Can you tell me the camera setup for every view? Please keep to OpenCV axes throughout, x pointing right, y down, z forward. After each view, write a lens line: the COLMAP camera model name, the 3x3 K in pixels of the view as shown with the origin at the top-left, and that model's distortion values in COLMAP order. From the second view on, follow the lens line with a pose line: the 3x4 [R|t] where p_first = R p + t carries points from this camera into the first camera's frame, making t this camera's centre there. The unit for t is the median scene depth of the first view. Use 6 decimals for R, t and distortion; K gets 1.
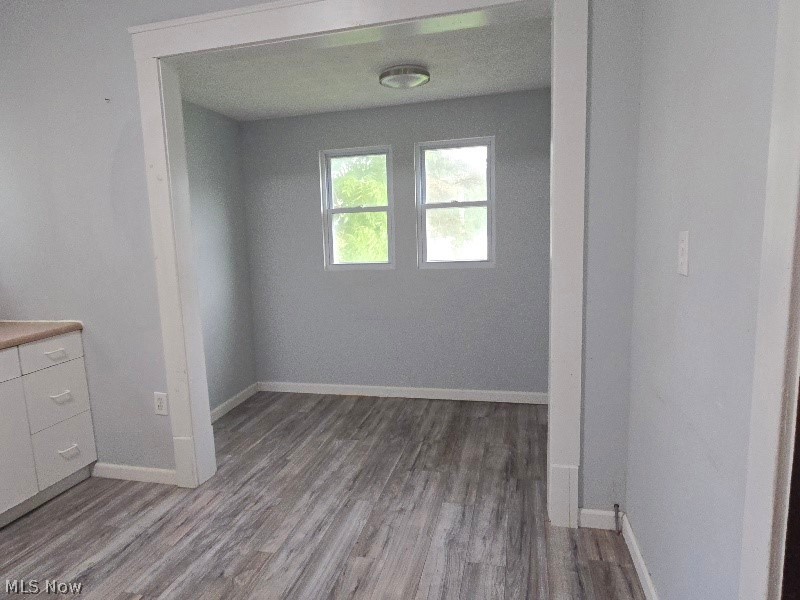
lens RADIAL K [[528.4, 0, 374.2], [0, 528.4, 311.5], [0, 0, 1]] dist [0.003428, 0.001716]
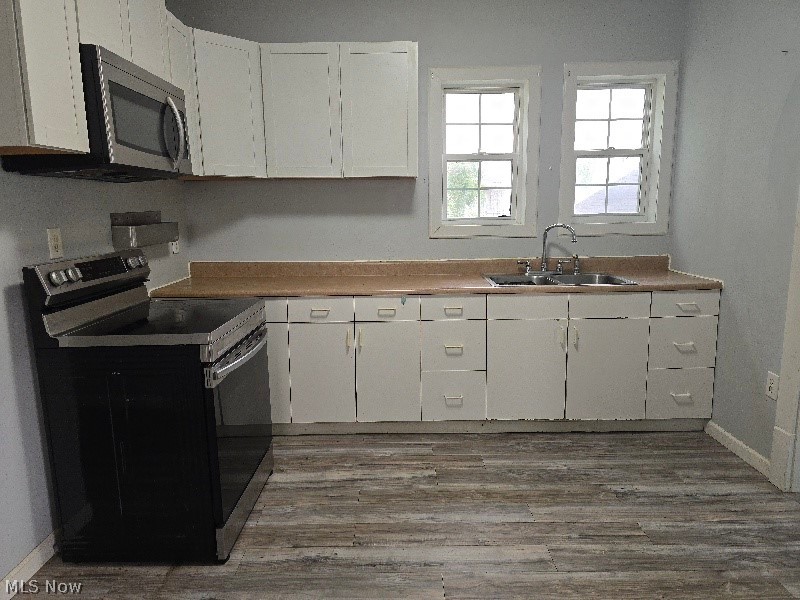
lens RADIAL K [[541.7, 0, 396.5], [0, 541.7, 290.2], [0, 0, 1]] dist [0.081591, -0.081236]
pose [[0.270995, 0.187091, -0.944224, 0.288533], [-0.138953, 0.978259, 0.153955, -0.041655], [0.952499, 0.089481, 0.291100, 0.100926]]
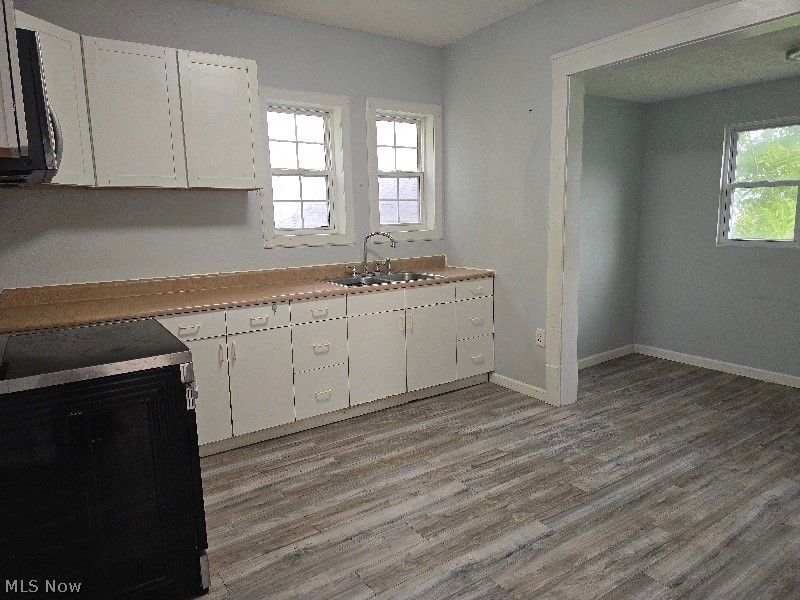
lens RADIAL K [[534.6, 0, 404.2], [0, 534.6, 297.4], [0, 0, 1]] dist [0.075262, -0.080032]
pose [[0.765234, 0.122988, -0.631895, 0.176468], [-0.103868, 0.992308, 0.067350, 0.019744], [0.635318, 0.014095, 0.772122, -0.262149]]
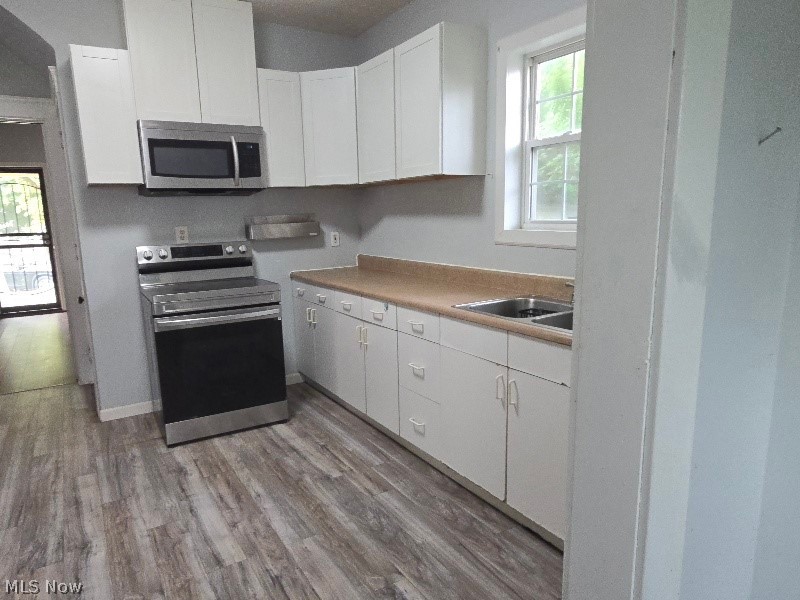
lens RADIAL K [[528.4, 0, 374.2], [0, 528.4, 311.5], [0, 0, 1]] dist [0.003428, 0.001716]
pose [[-0.696947, 0.189894, -0.691524, -0.006430], [-0.048613, 0.949575, 0.309749, -0.164636], [0.715473, 0.249496, -0.652572, 1.098546]]
